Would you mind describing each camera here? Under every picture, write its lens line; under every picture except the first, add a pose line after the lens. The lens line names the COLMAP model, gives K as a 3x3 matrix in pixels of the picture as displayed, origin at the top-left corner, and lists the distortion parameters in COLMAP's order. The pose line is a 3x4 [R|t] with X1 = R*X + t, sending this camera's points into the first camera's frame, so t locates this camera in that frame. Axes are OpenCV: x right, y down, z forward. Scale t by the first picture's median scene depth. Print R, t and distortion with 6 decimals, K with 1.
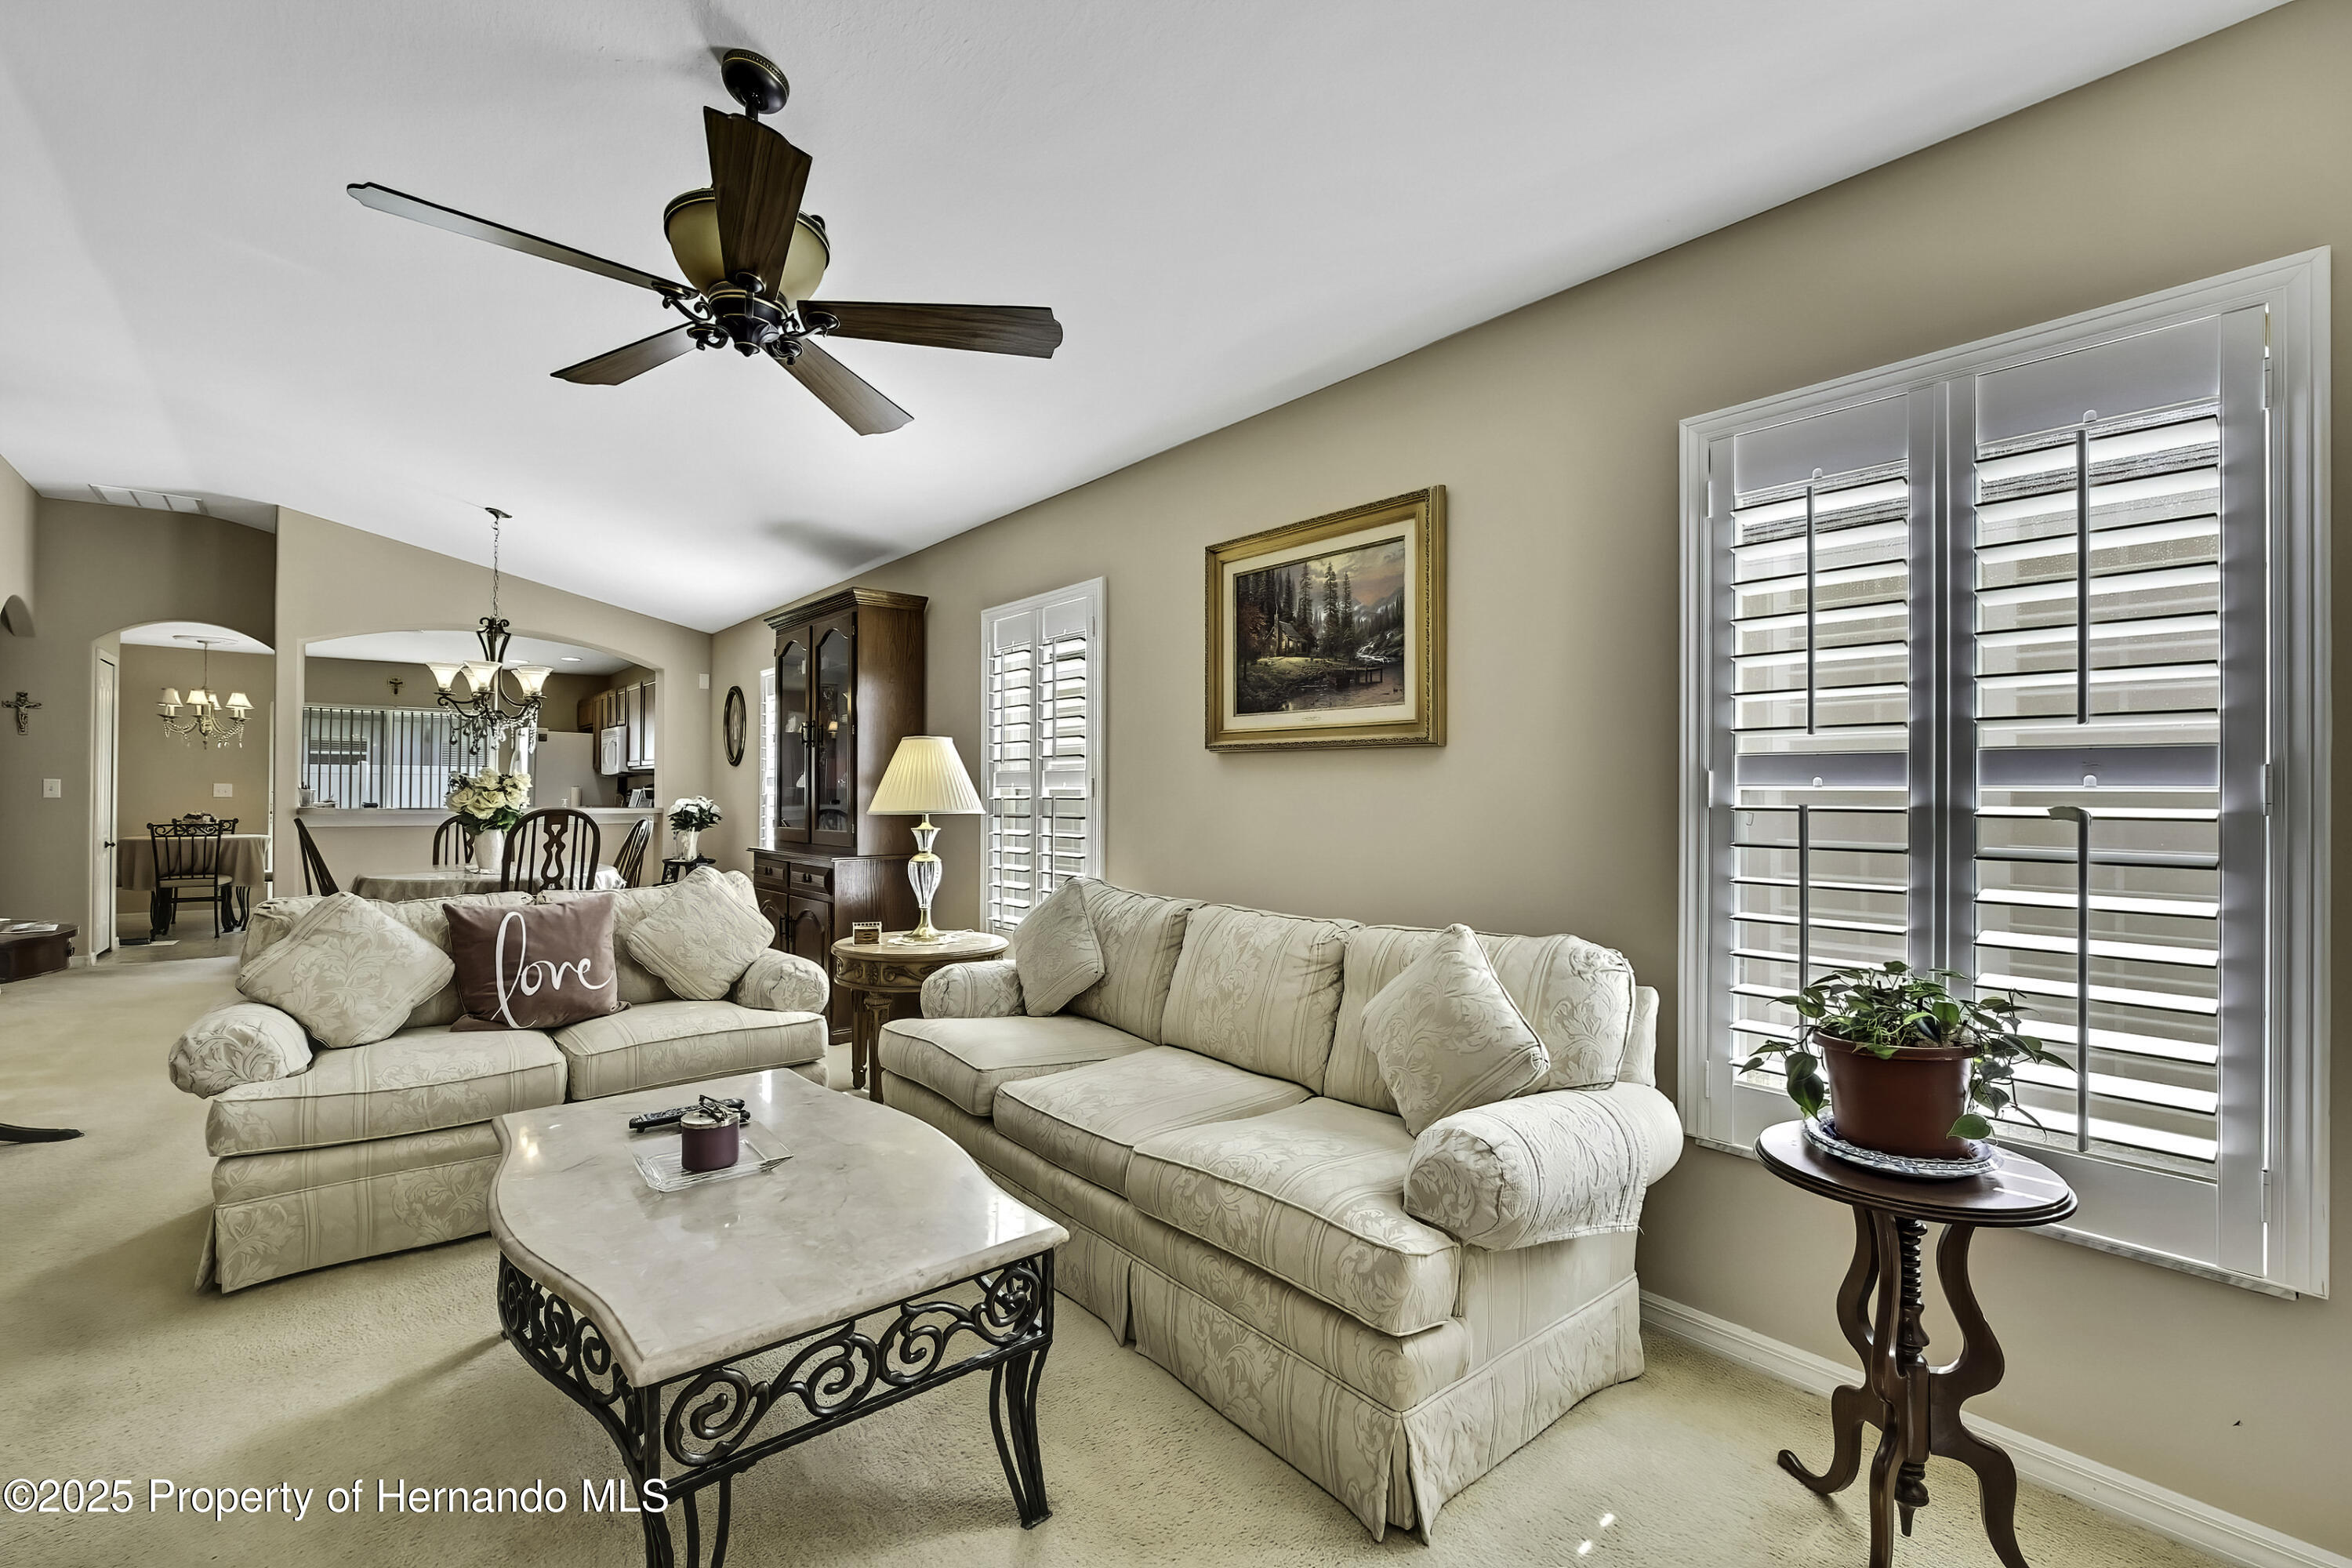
lens RADIAL K [[988.2, 0, 1134.3], [0, 988.2, 788.8], [0, 0, 1]] dist [0.000422, 0.000079]
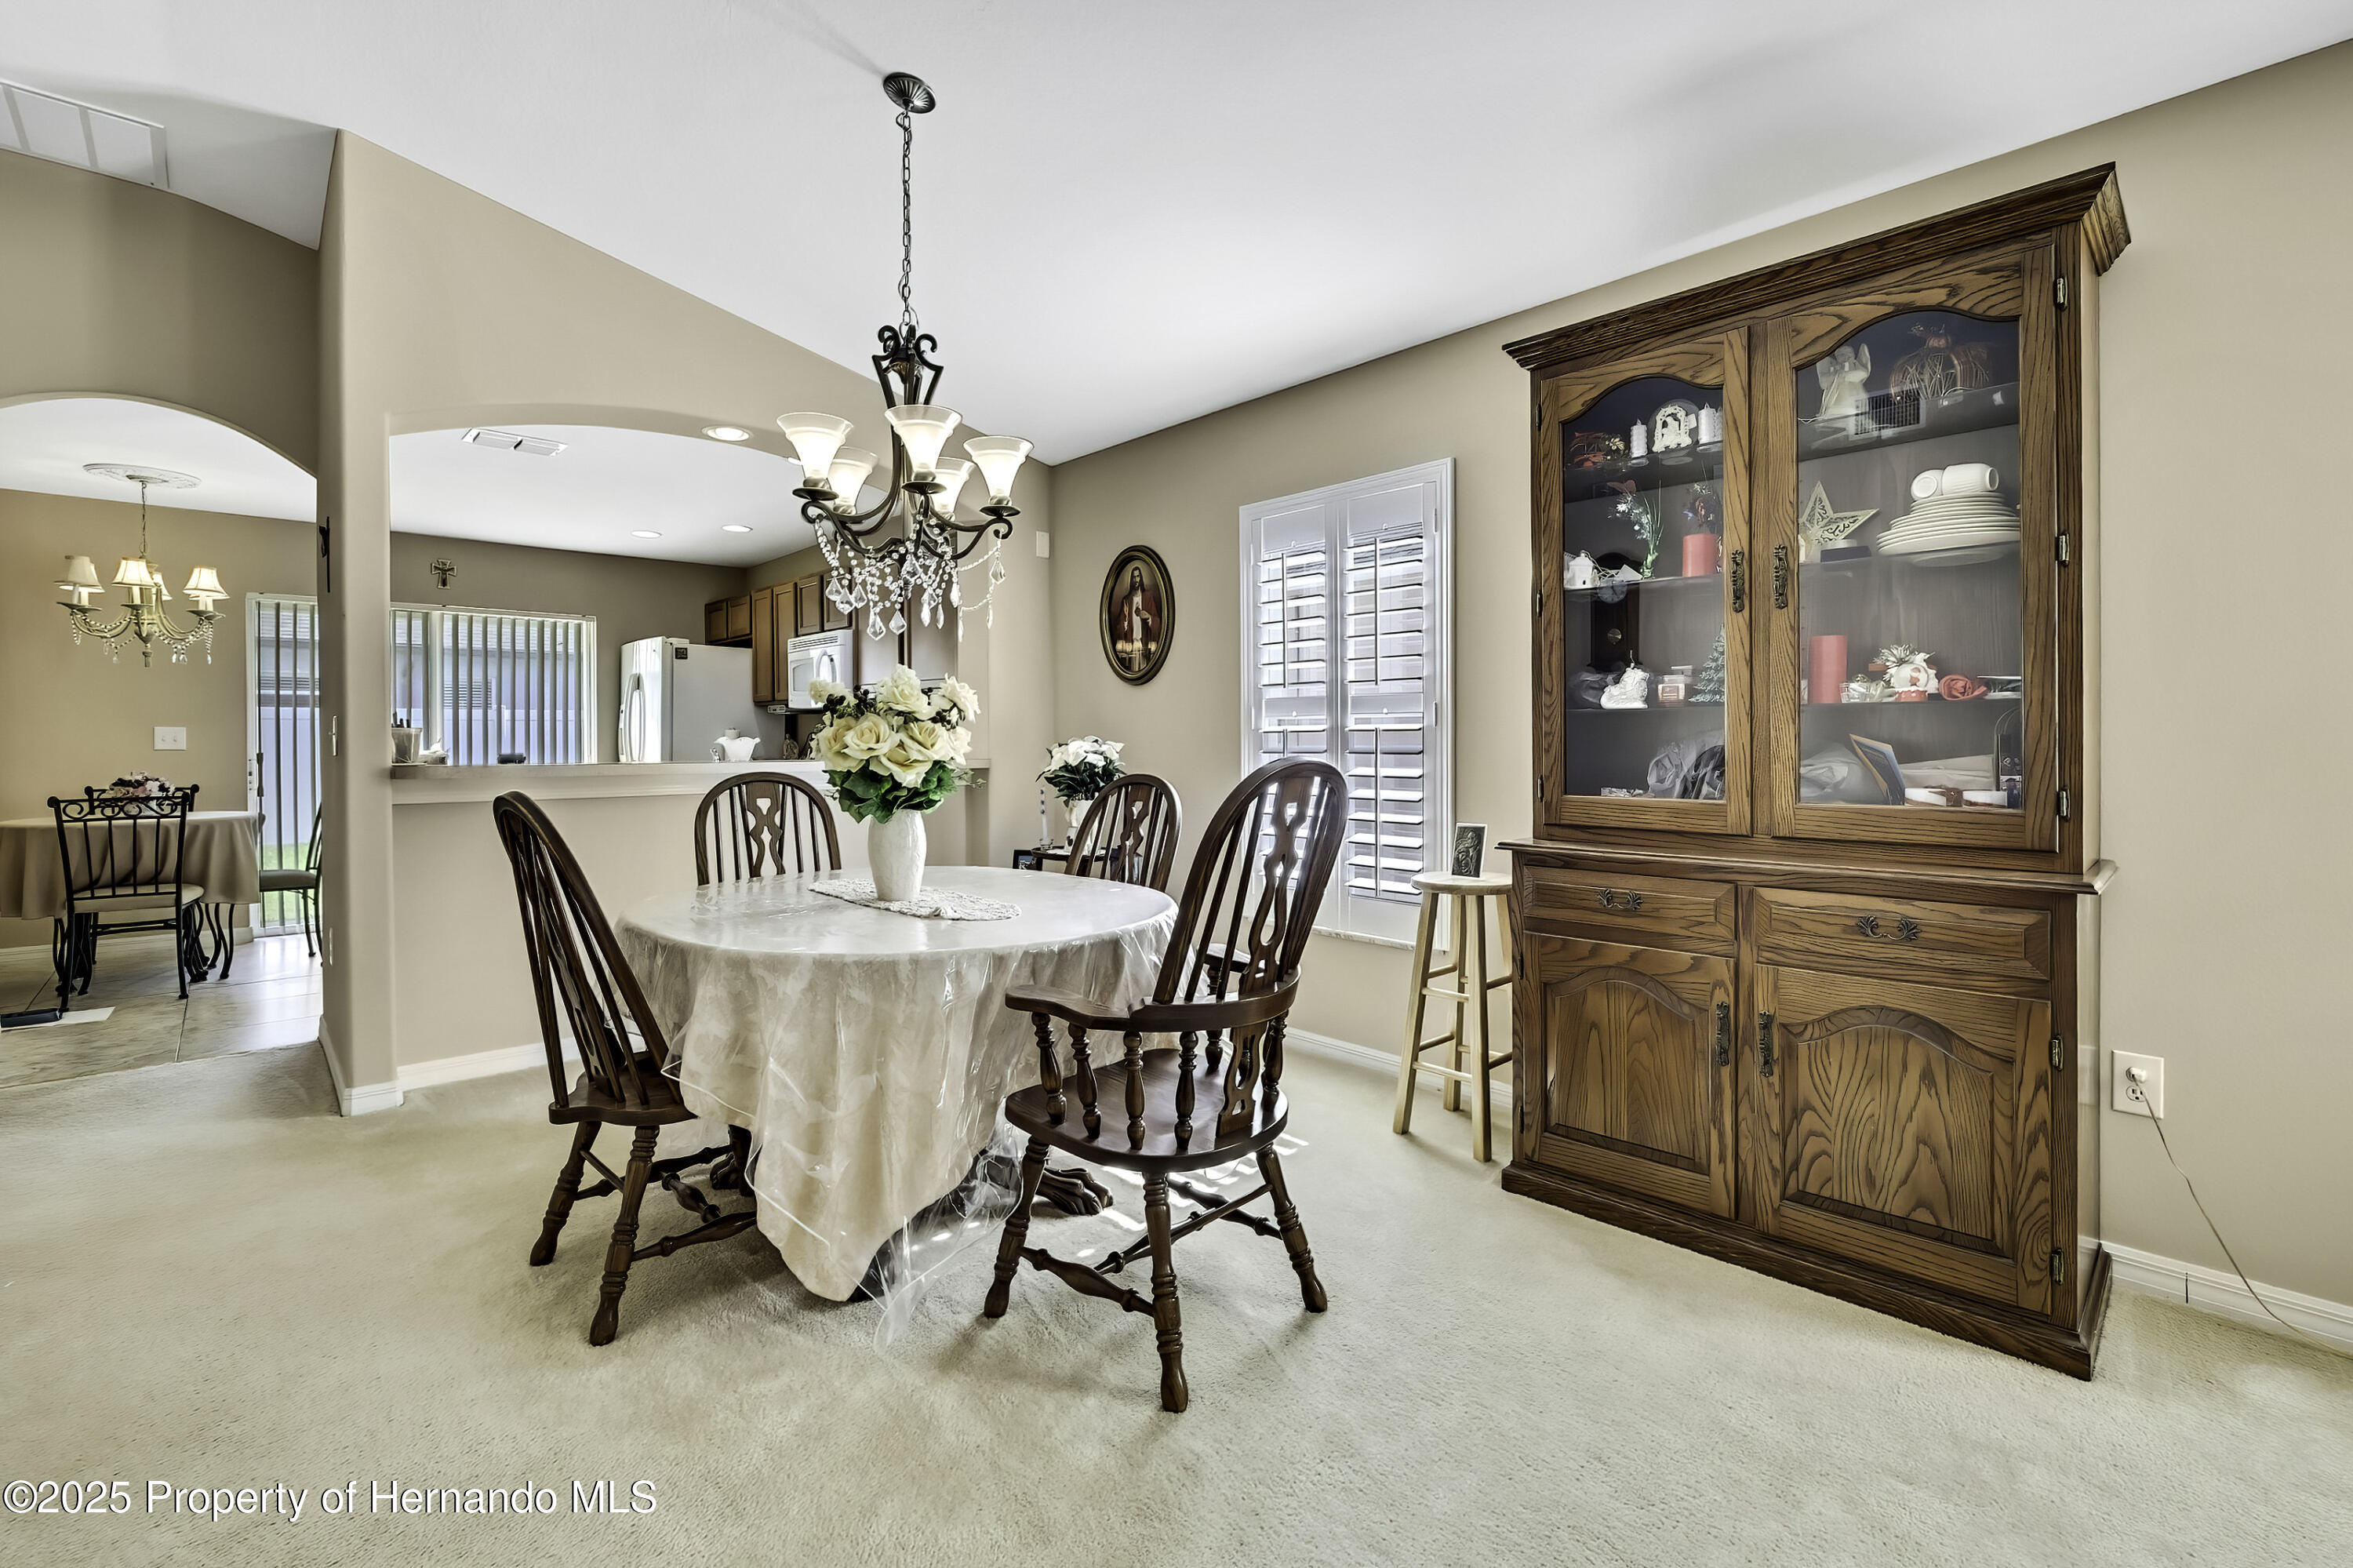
lens RADIAL K [[1015.6, 0, 1165.2], [0, 1015.6, 747.8], [0, 0, 1]] dist [-0.002202, -0.000185]
pose [[0.997714, -0.010063, 0.066825, -0.483533], [0.009243, 0.999878, 0.012574, 0.007522], [-0.066943, -0.011928, 0.997685, 0.461997]]
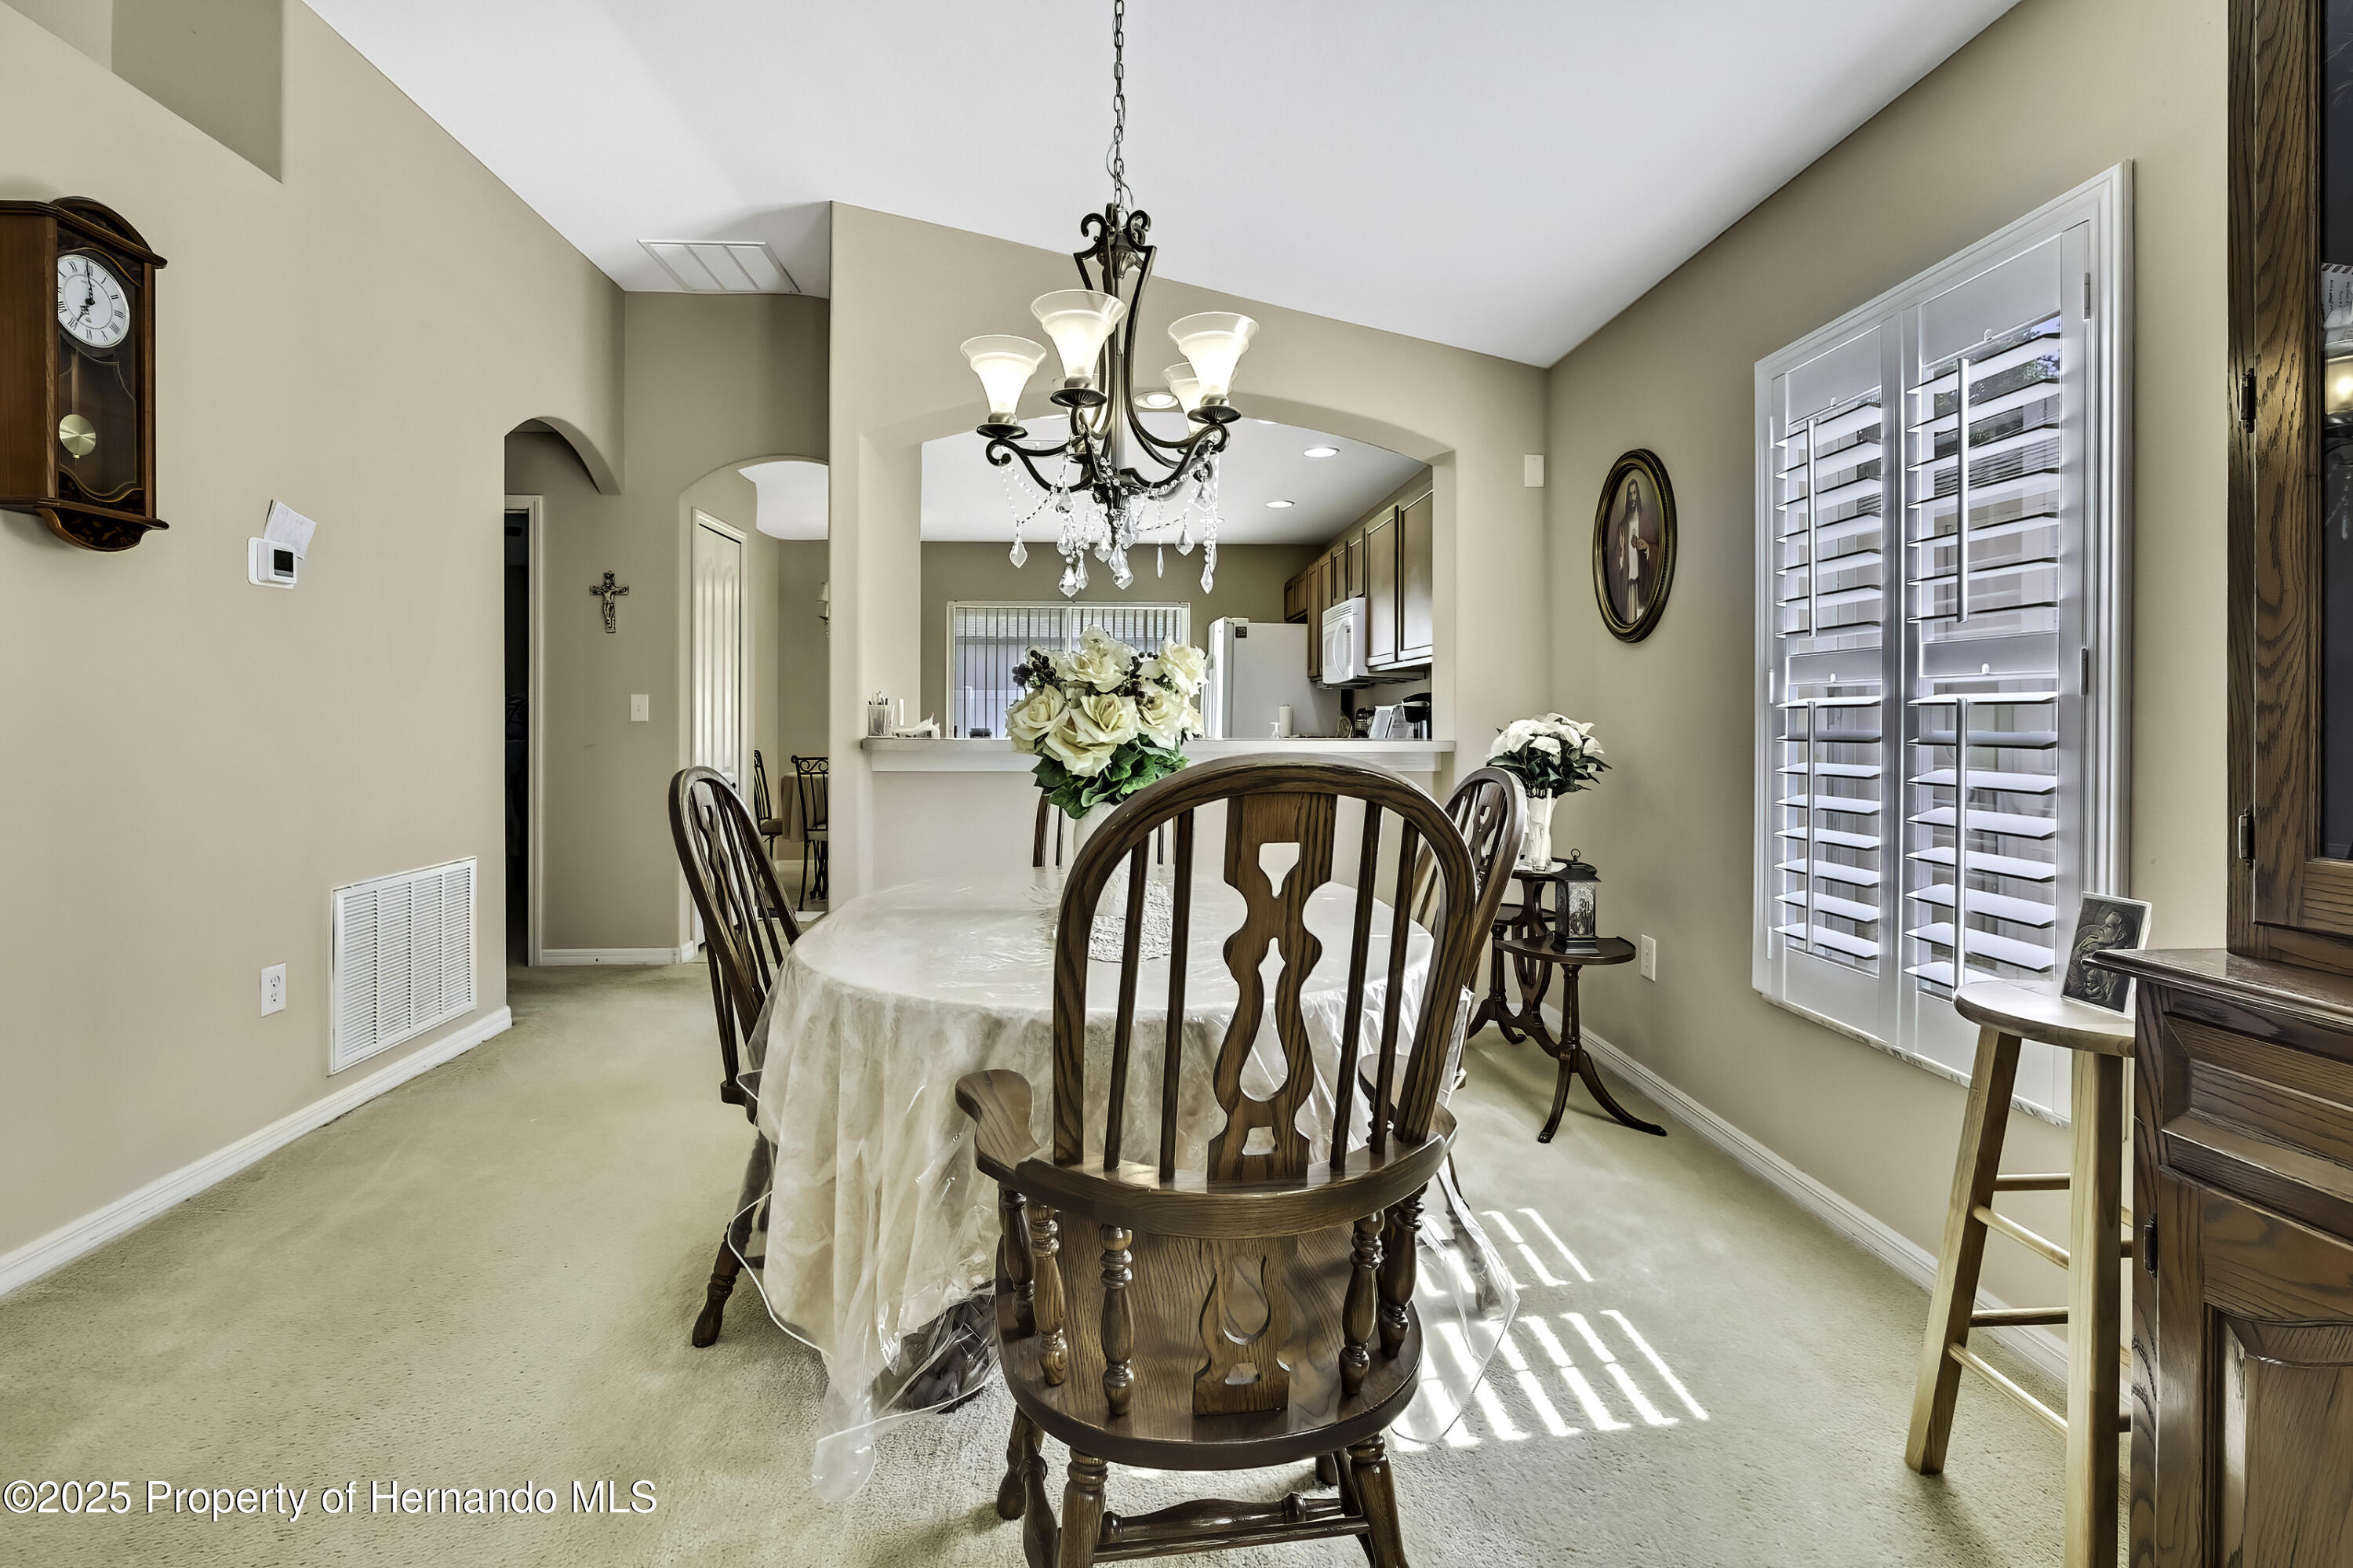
lens RADIAL K [[1012.1, 0, 1172.3], [0, 1012.1, 719.9], [0, 0, 1]] dist [-0.010845, 0.000308]
pose [[0.818639, -0.003716, -0.574296, -0.360737], [0.005653, 0.999983, 0.001587, 0.009044], [0.574280, -0.004546, 0.818646, 0.610136]]
